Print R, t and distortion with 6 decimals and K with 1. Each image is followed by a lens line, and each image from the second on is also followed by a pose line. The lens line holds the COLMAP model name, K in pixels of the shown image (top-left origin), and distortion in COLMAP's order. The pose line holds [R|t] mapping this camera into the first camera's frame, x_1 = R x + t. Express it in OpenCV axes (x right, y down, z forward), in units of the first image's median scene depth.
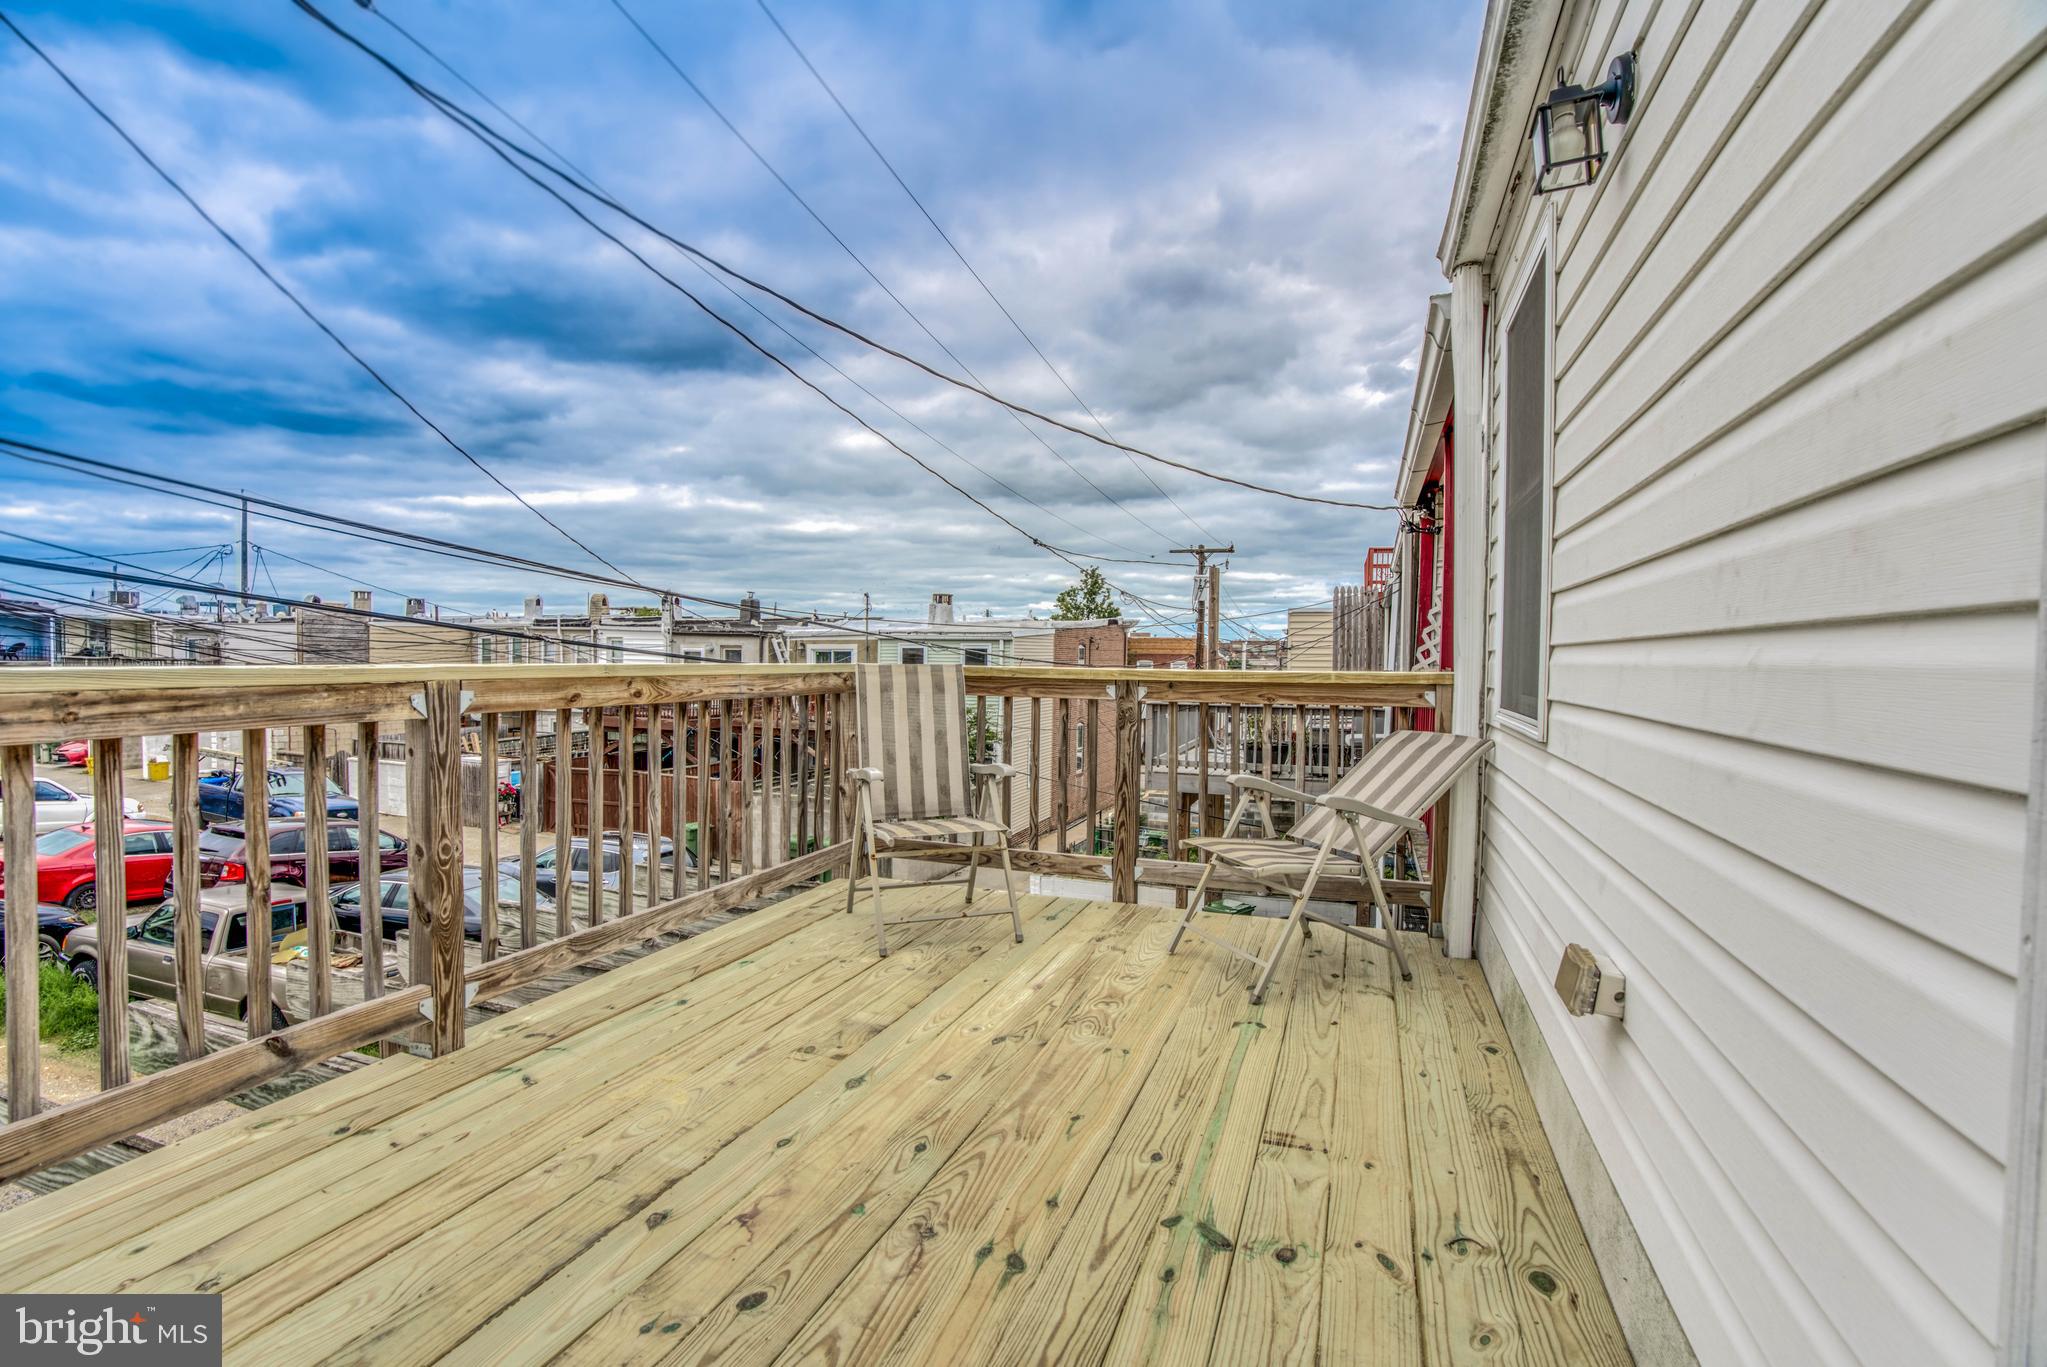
lens RADIAL K [[938.4, 0, 1015.8], [0, 938.4, 674.1], [0, 0, 1]] dist [-0.063497, 0.020443]
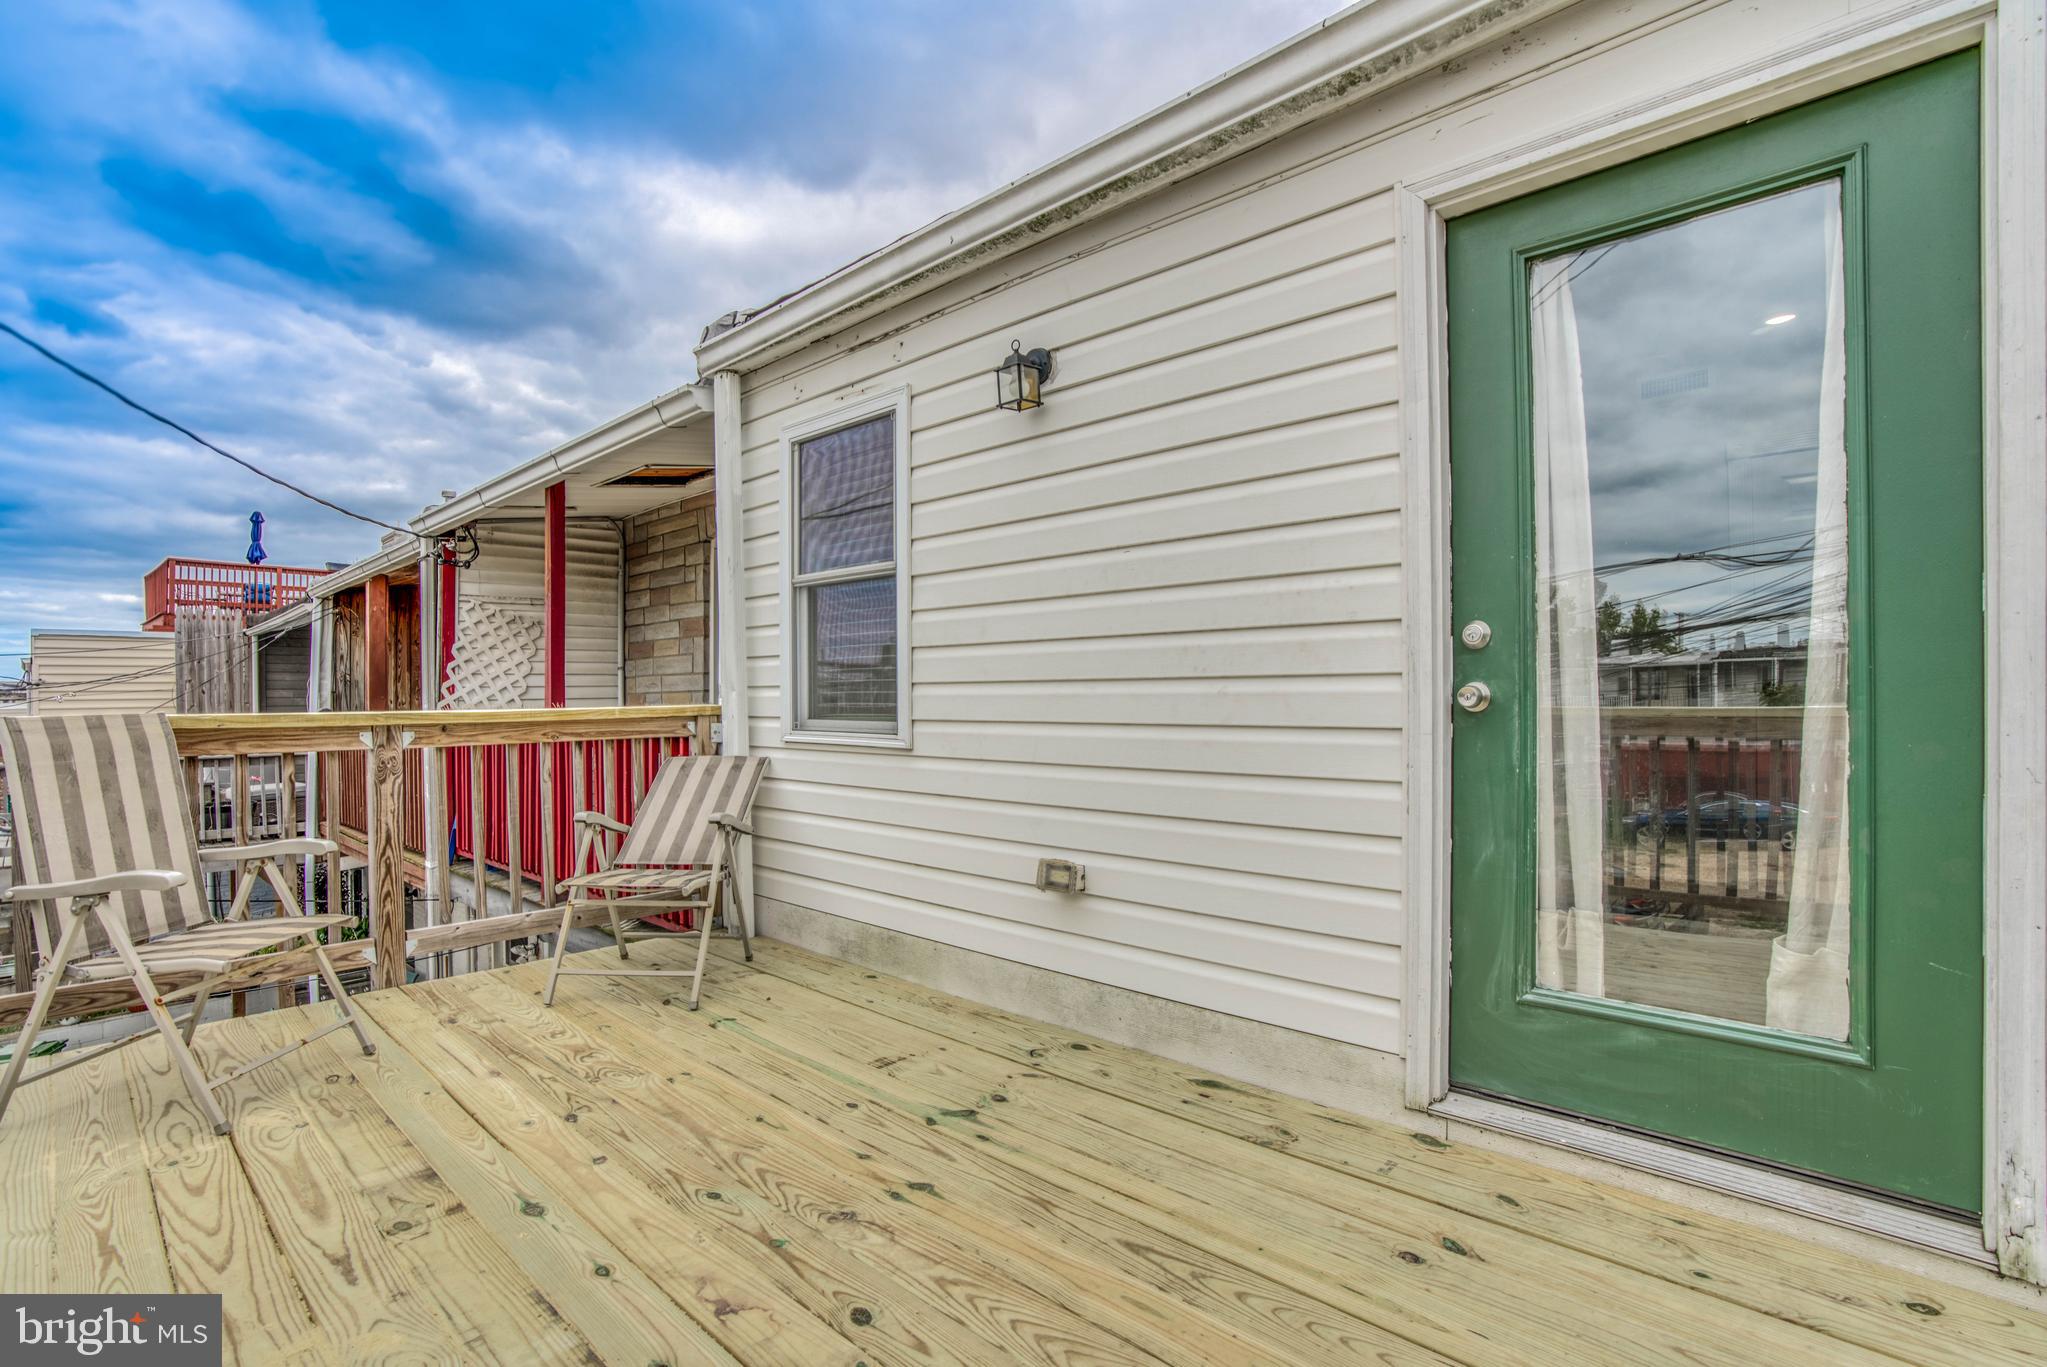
lens RADIAL K [[938.4, 0, 1030.0], [0, 938.4, 690.0], [0, 0, 1]] dist [-0.063497, 0.020443]
pose [[0.382213, -0.011320, 0.924005, -0.578052], [0.028505, 0.999594, 0.000455, -0.011888], [-0.923635, 0.026164, 0.382380, 0.198411]]
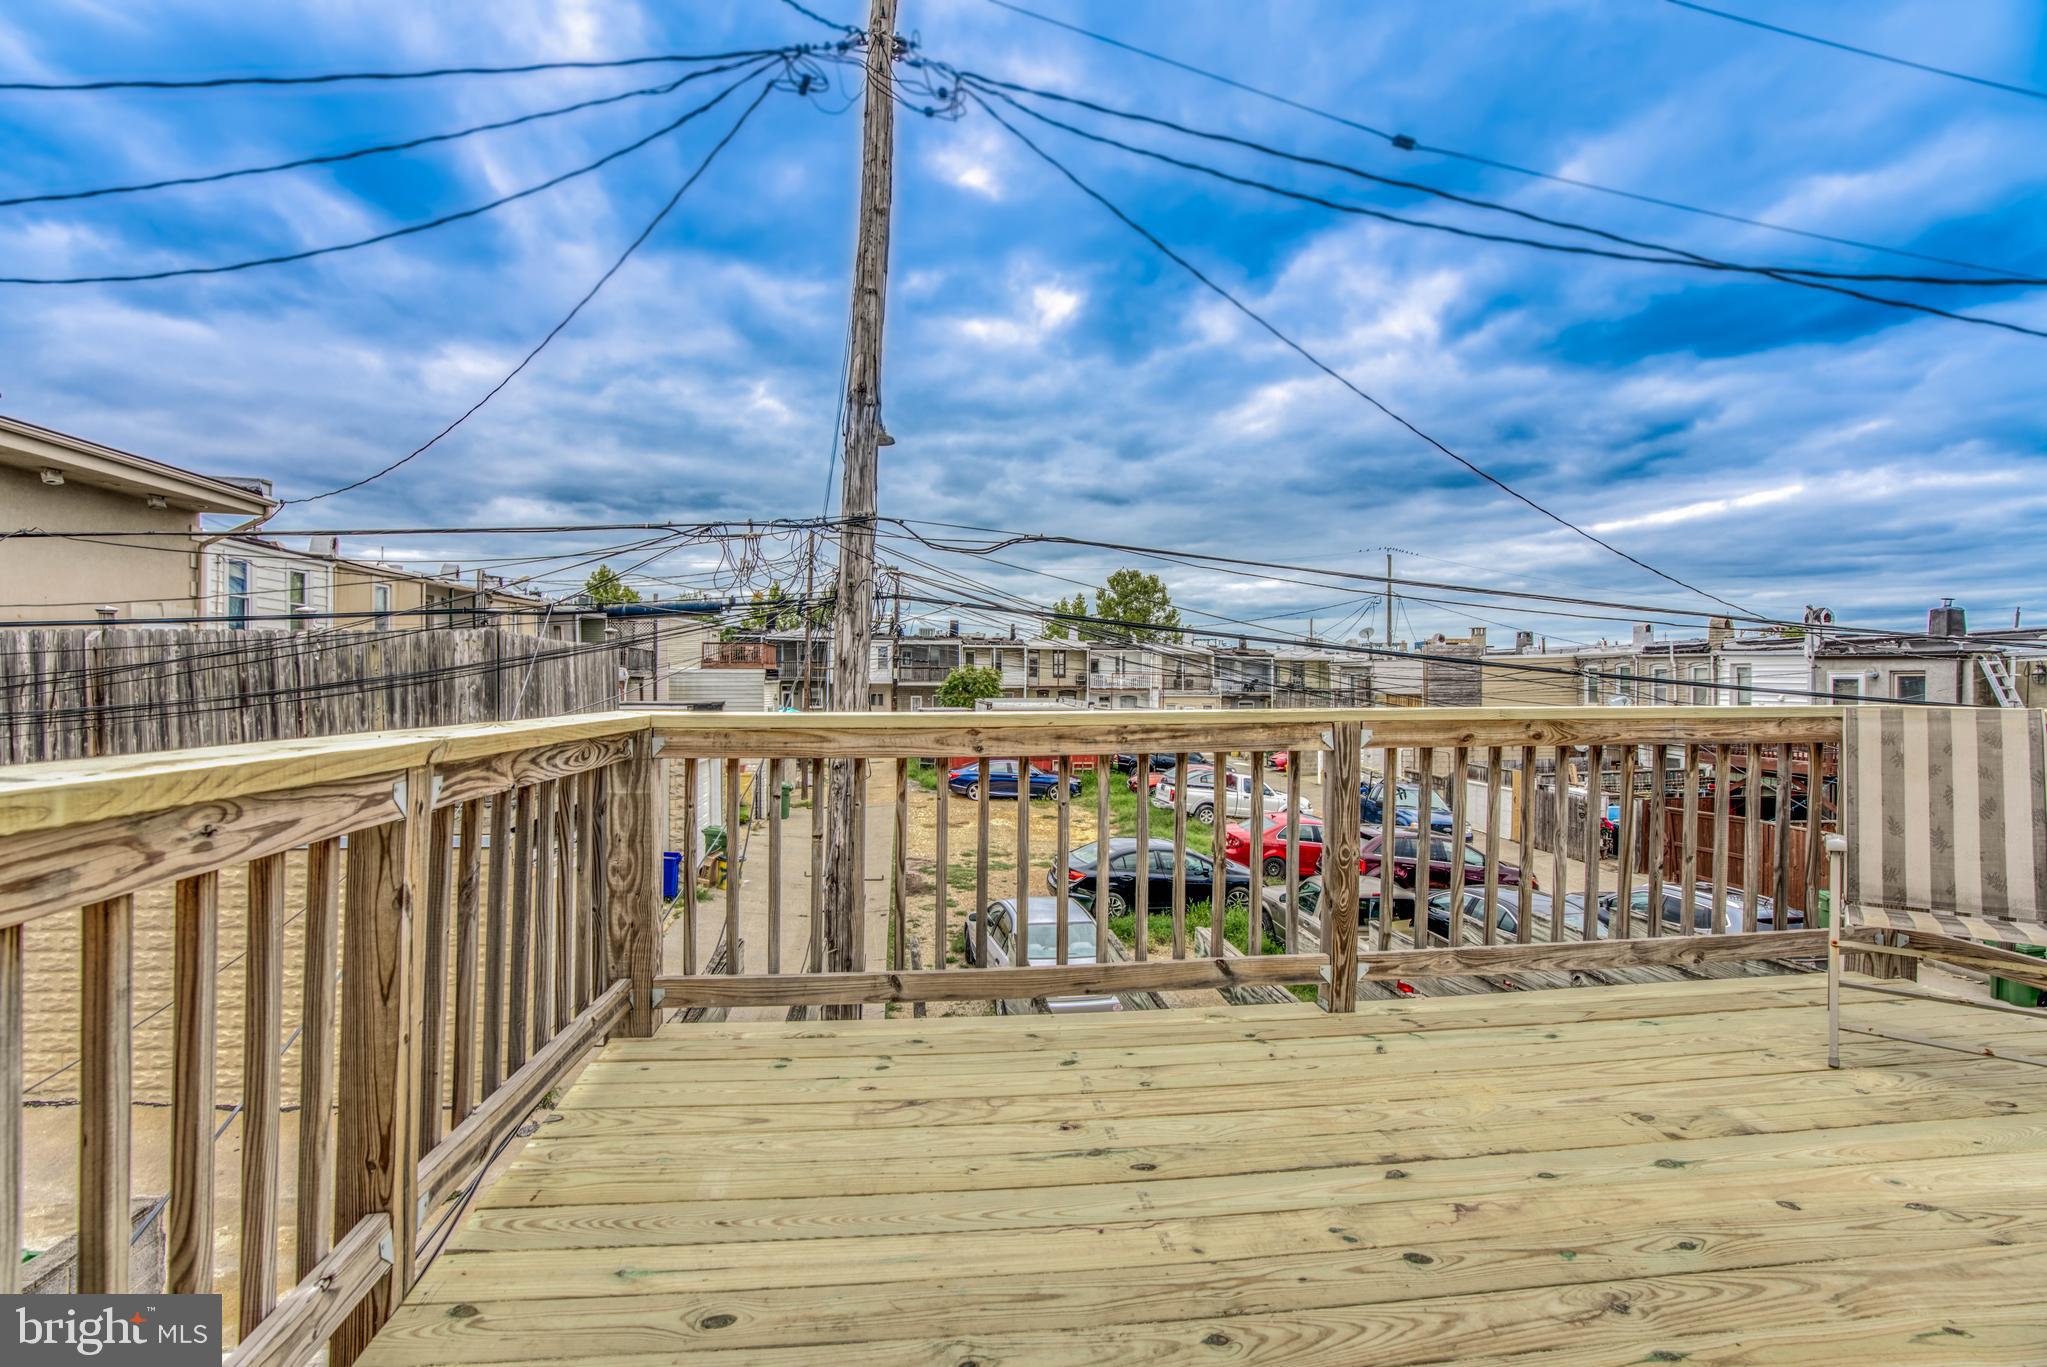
lens RADIAL K [[938.4, 0, 1009.3], [0, 938.4, 673.6], [0, 0, 1]] dist [-0.063497, 0.020443]
pose [[0.449989, -0.020180, -0.892806, 0.266644], [-0.008668, 0.999599, -0.026963, -0.016830], [0.892992, 0.019872, 0.449634, -0.009186]]
